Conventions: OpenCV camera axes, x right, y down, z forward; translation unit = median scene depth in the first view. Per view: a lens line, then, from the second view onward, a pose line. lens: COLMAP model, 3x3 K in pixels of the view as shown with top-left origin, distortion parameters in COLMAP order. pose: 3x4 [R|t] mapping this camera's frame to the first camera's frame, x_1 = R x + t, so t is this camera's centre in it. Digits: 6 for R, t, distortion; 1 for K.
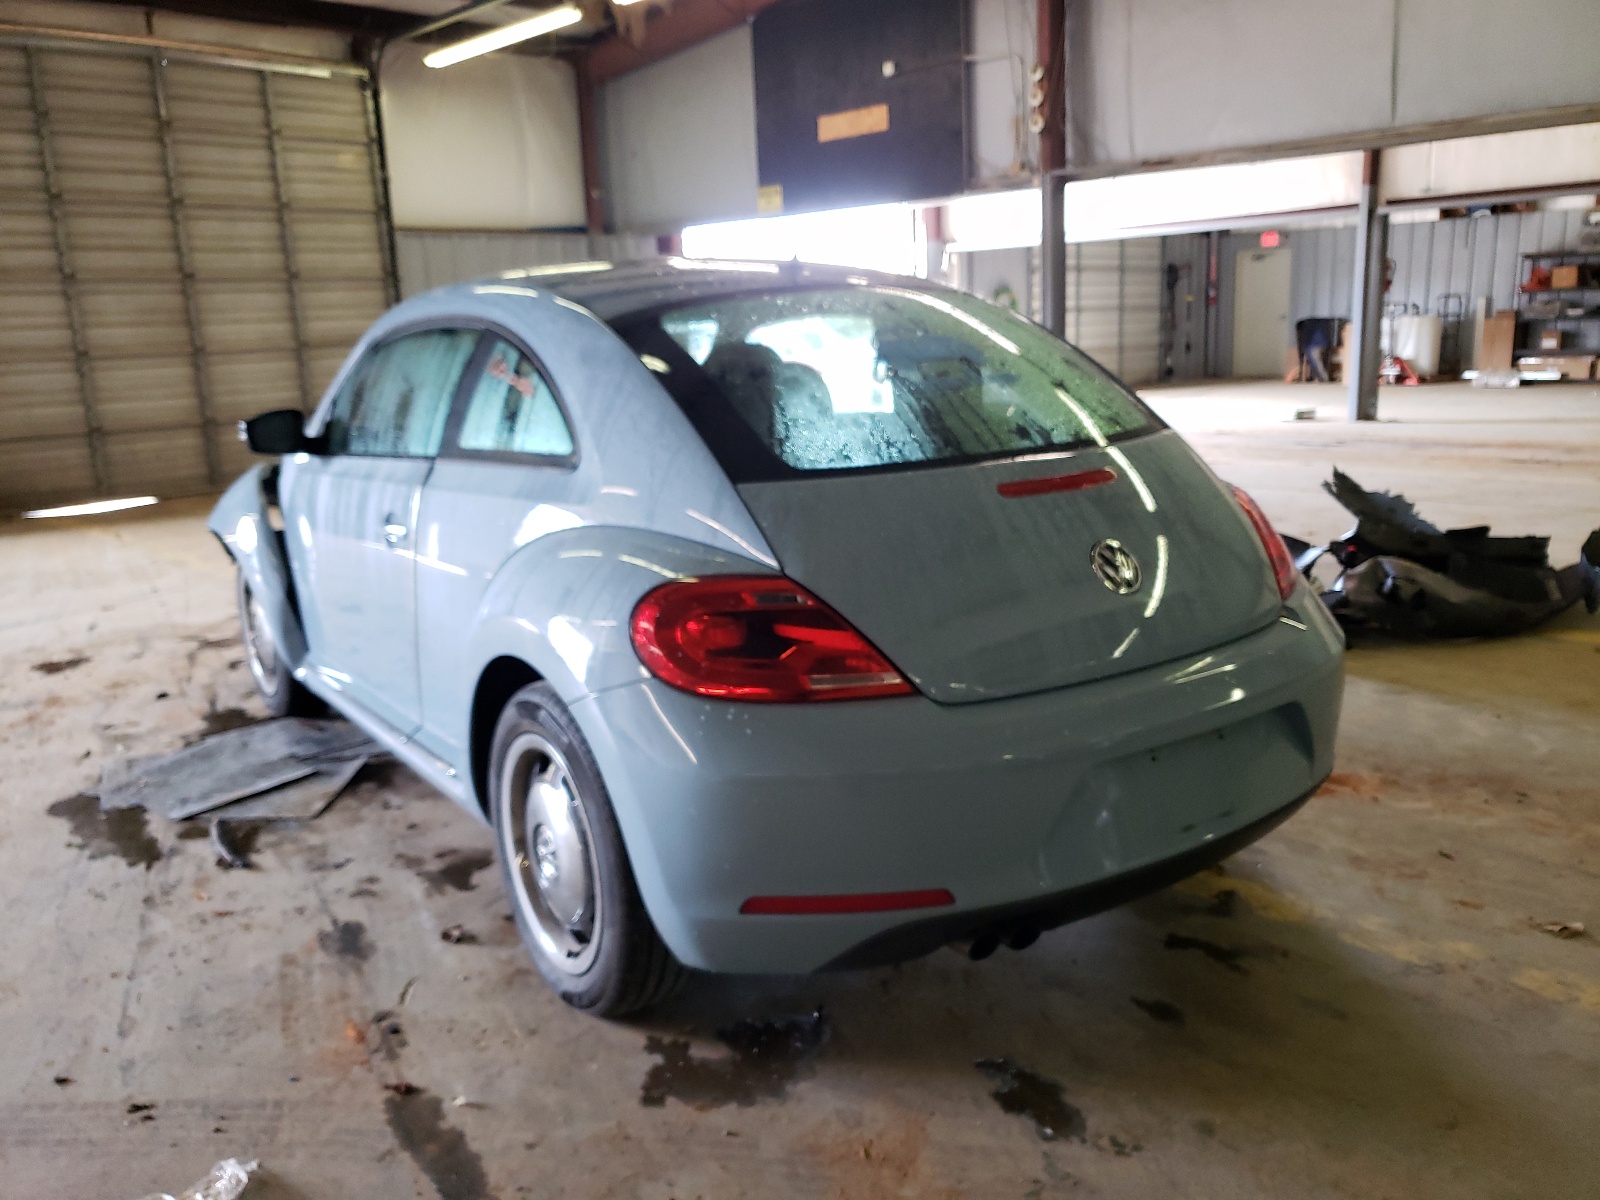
lens RADIAL K [[1231.6, 0, 822.5], [0, 1231.6, 593.8], [0, 0, 1]] dist [0.021684, -0.002297]
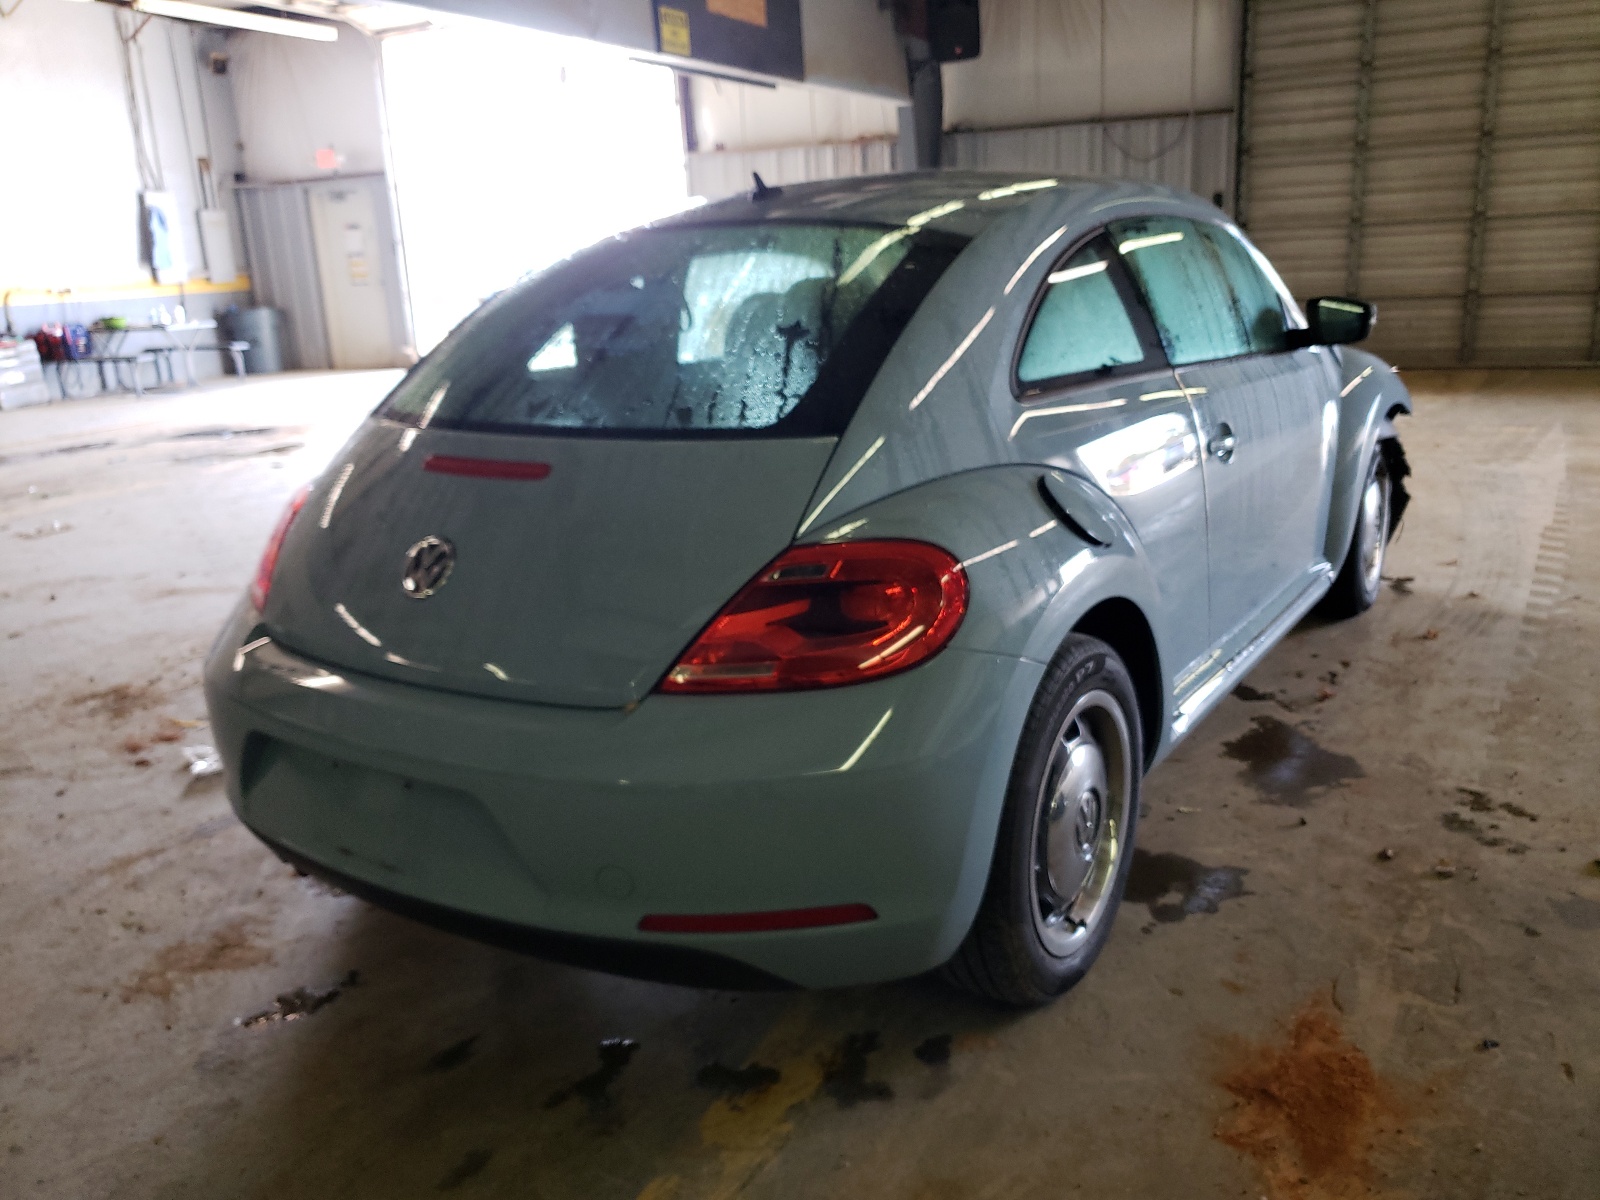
lens RADIAL K [[1231.6, 0, 822.5], [0, 1231.6, 593.8], [0, 0, 1]] dist [0.021684, -0.002297]
pose [[0.377984, 0.277423, -0.883269, 0.234022], [-0.171216, 0.958538, 0.227794, -0.052054], [0.909842, 0.065127, 0.409811, 0.183536]]
